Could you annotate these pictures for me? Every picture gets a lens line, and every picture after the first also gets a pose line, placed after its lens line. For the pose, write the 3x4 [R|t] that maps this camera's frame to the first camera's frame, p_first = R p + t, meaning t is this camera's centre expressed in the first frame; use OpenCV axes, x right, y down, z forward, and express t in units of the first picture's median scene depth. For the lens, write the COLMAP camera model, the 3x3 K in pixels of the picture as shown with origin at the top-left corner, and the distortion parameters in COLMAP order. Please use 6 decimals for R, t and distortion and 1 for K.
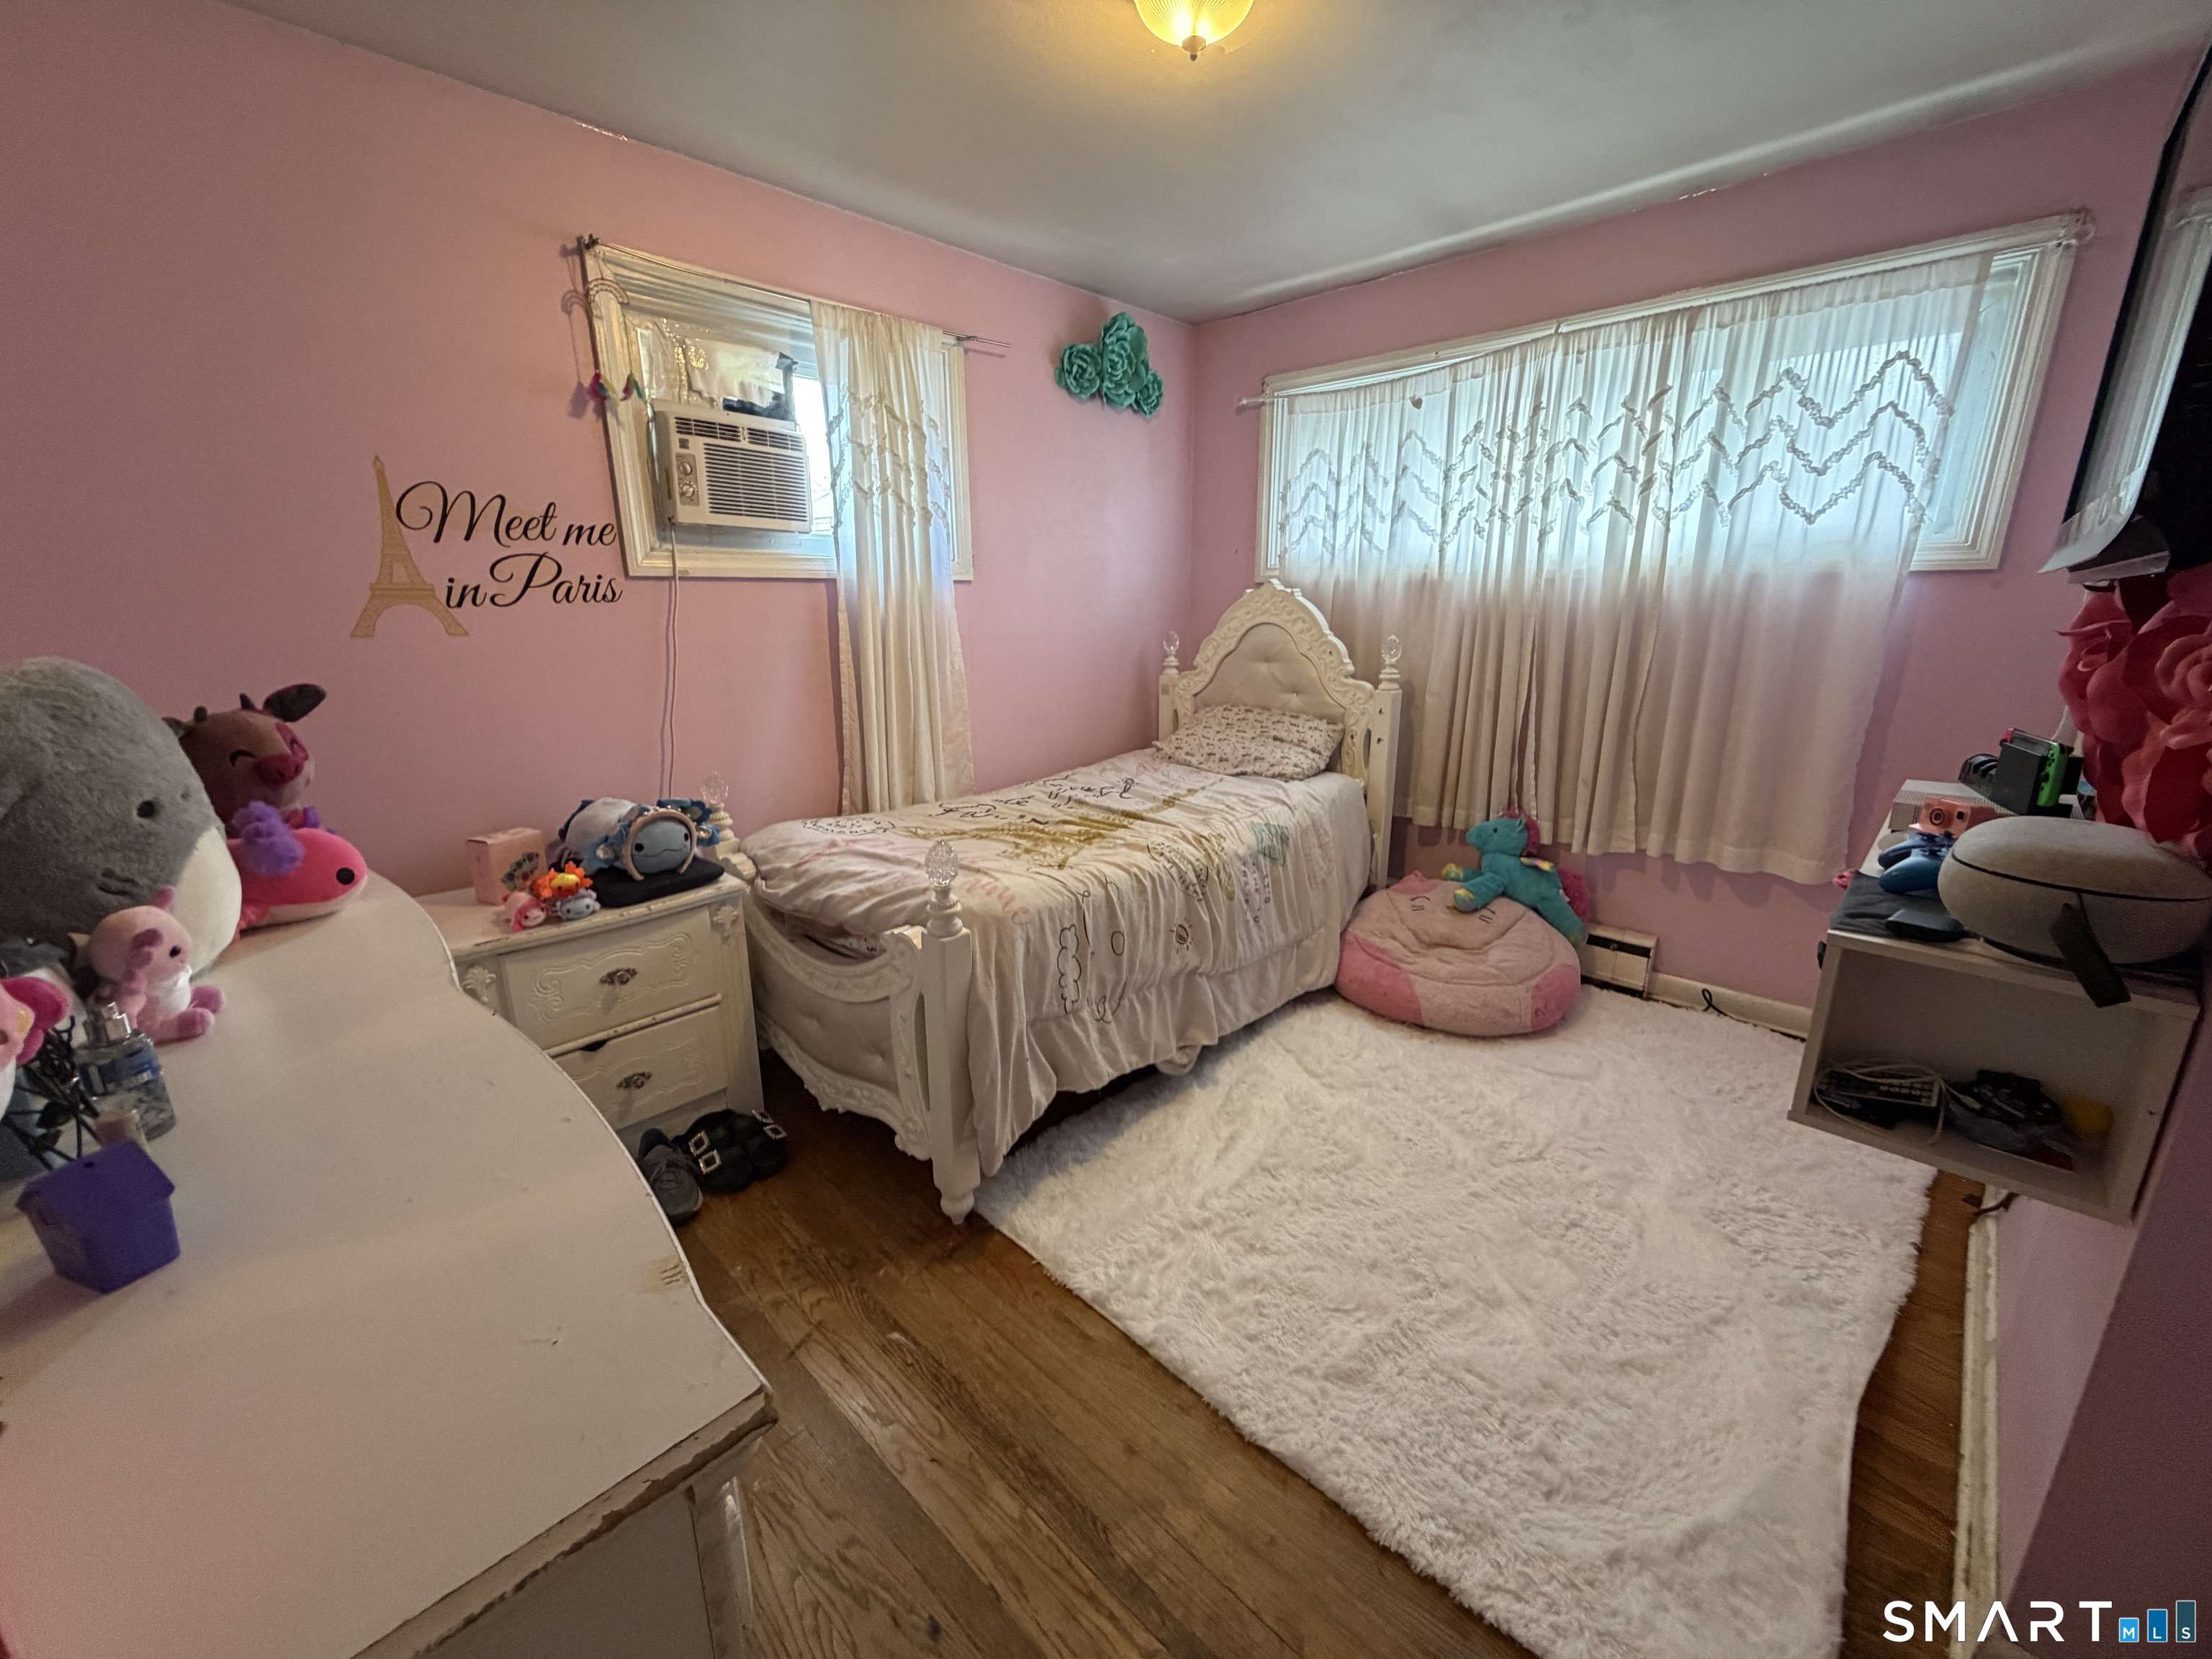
lens RADIAL K [[881.1, 0, 1094.4], [0, 881.1, 829.2], [0, 0, 1]] dist [-0.000737, -0.000170]
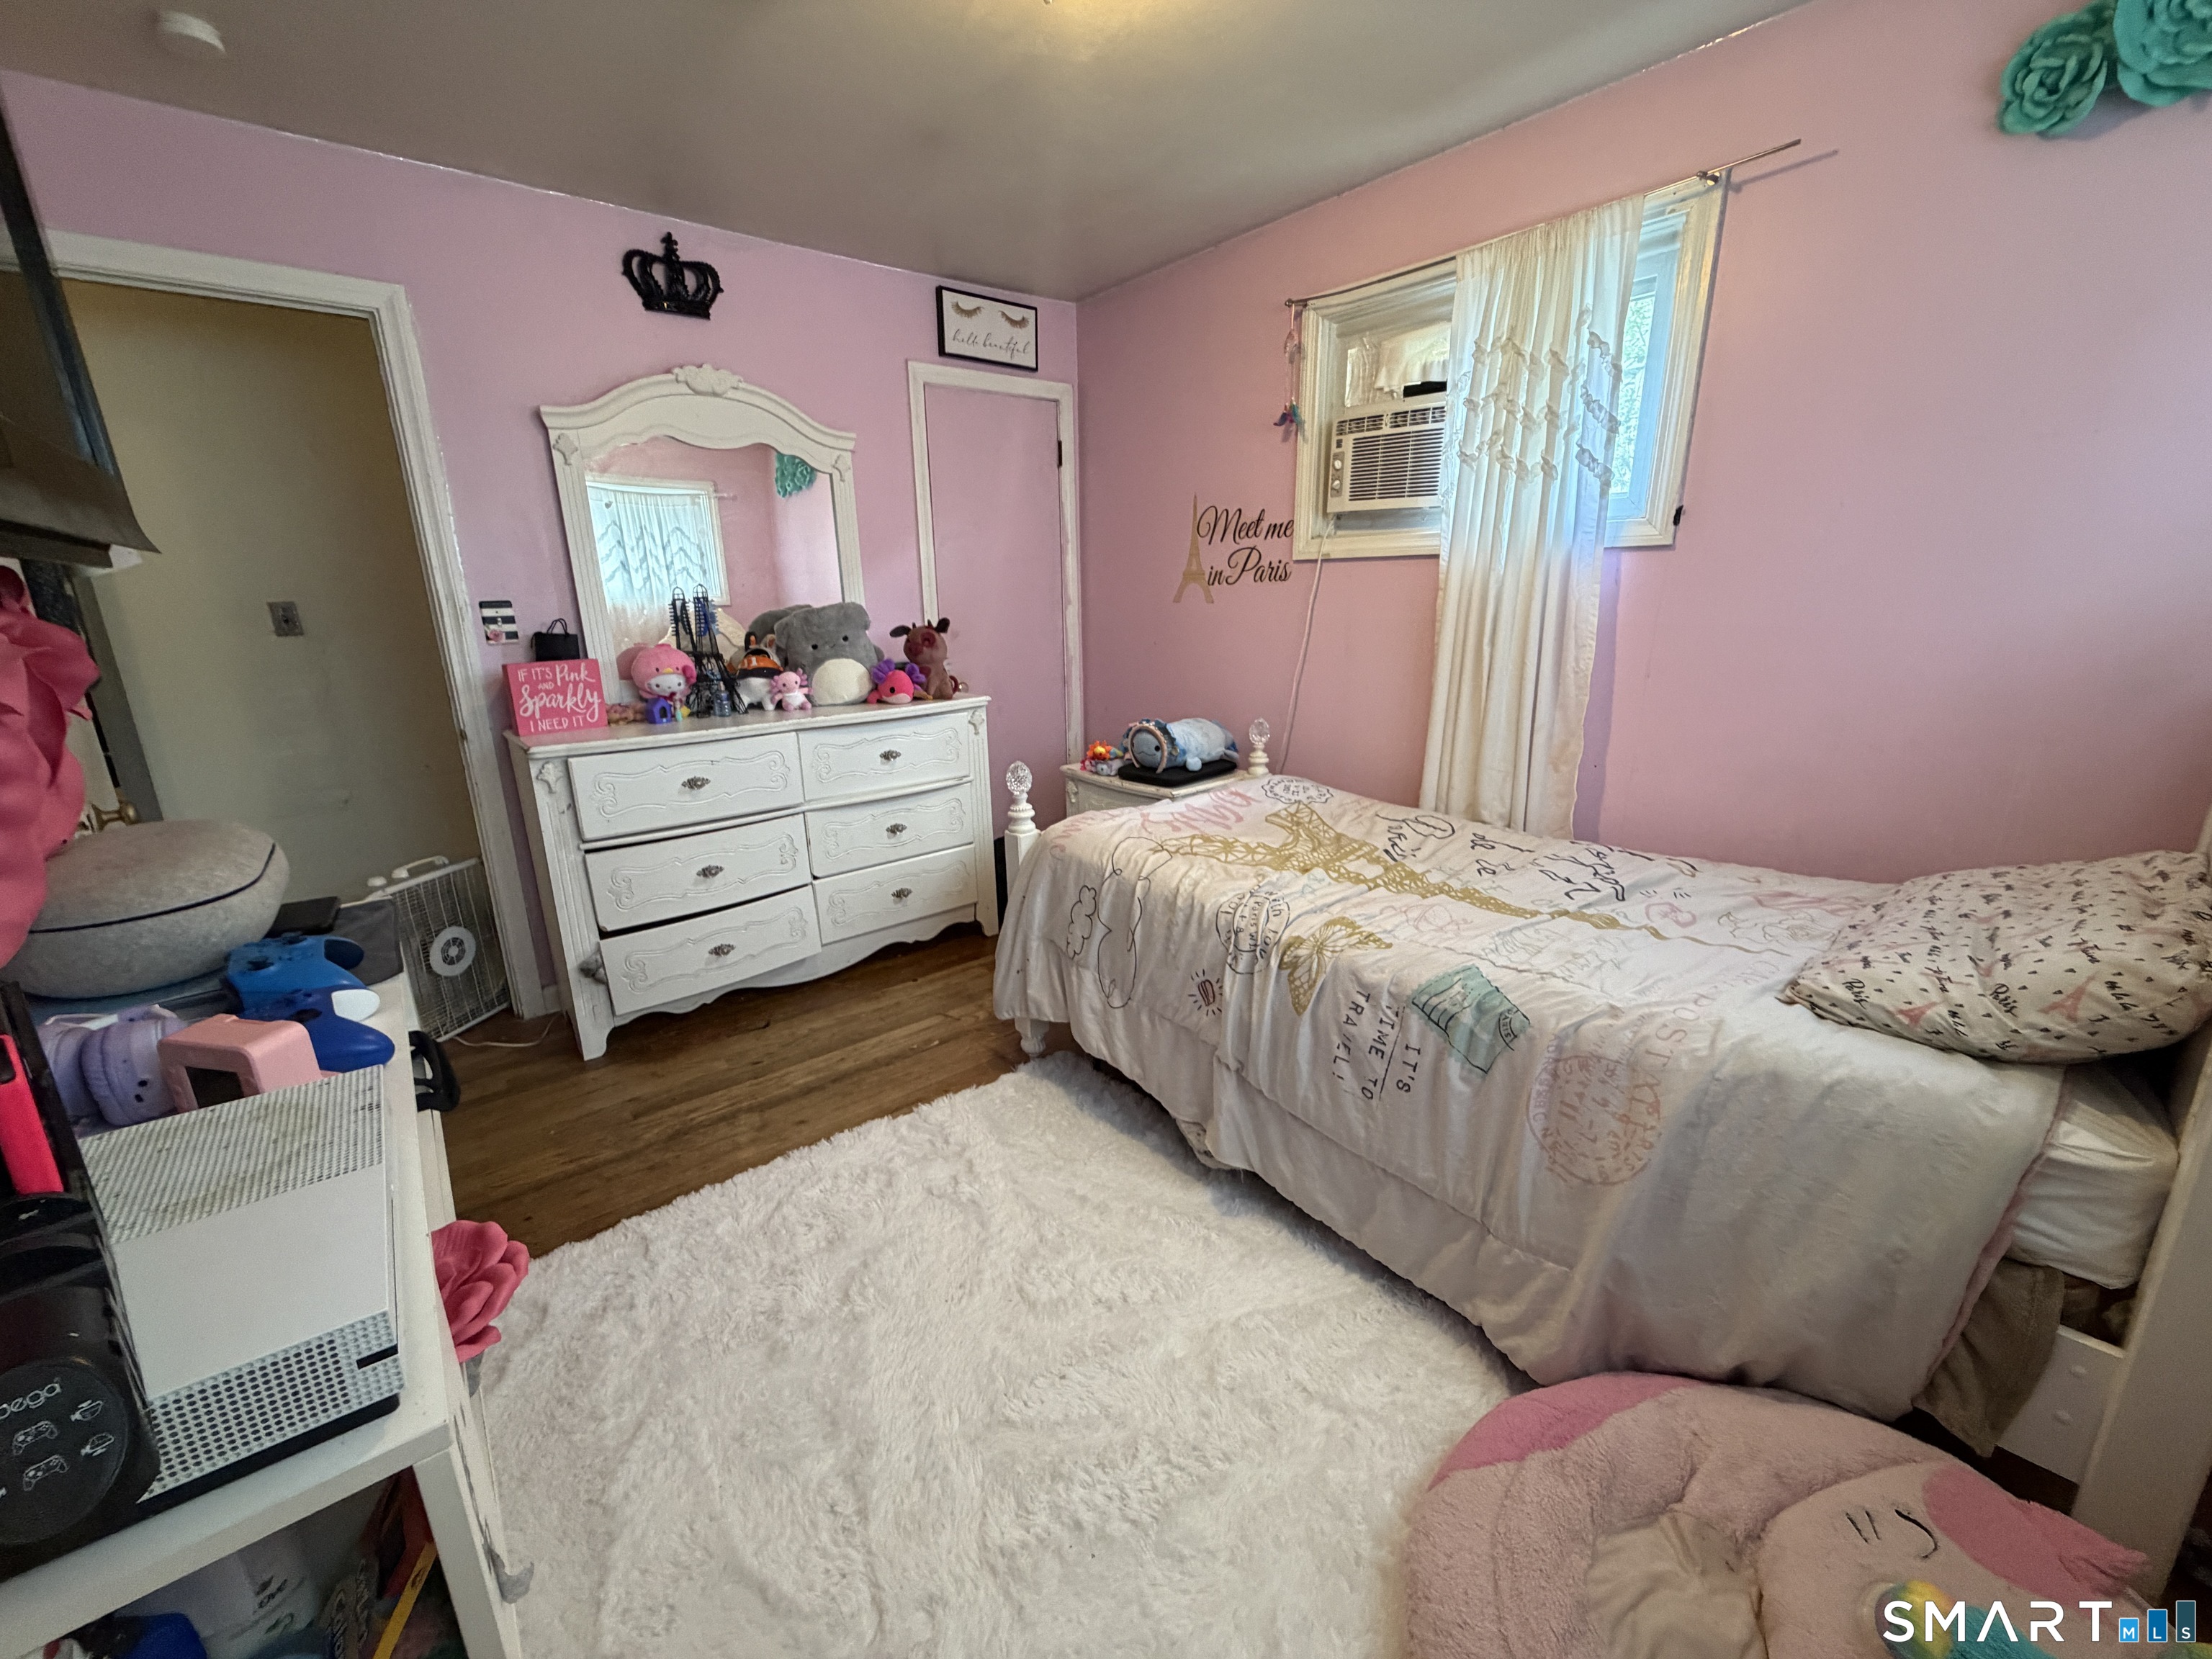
lens RADIAL K [[881.1, 0, 1096.8], [0, 881.1, 829.1], [0, 0, 1]] dist [-0.000737, -0.000170]
pose [[-0.123193, 0.265065, -0.956328, 0.832733], [-0.237207, 0.927870, 0.287734, -0.224688], [0.963616, 0.262294, -0.051431, 0.890531]]
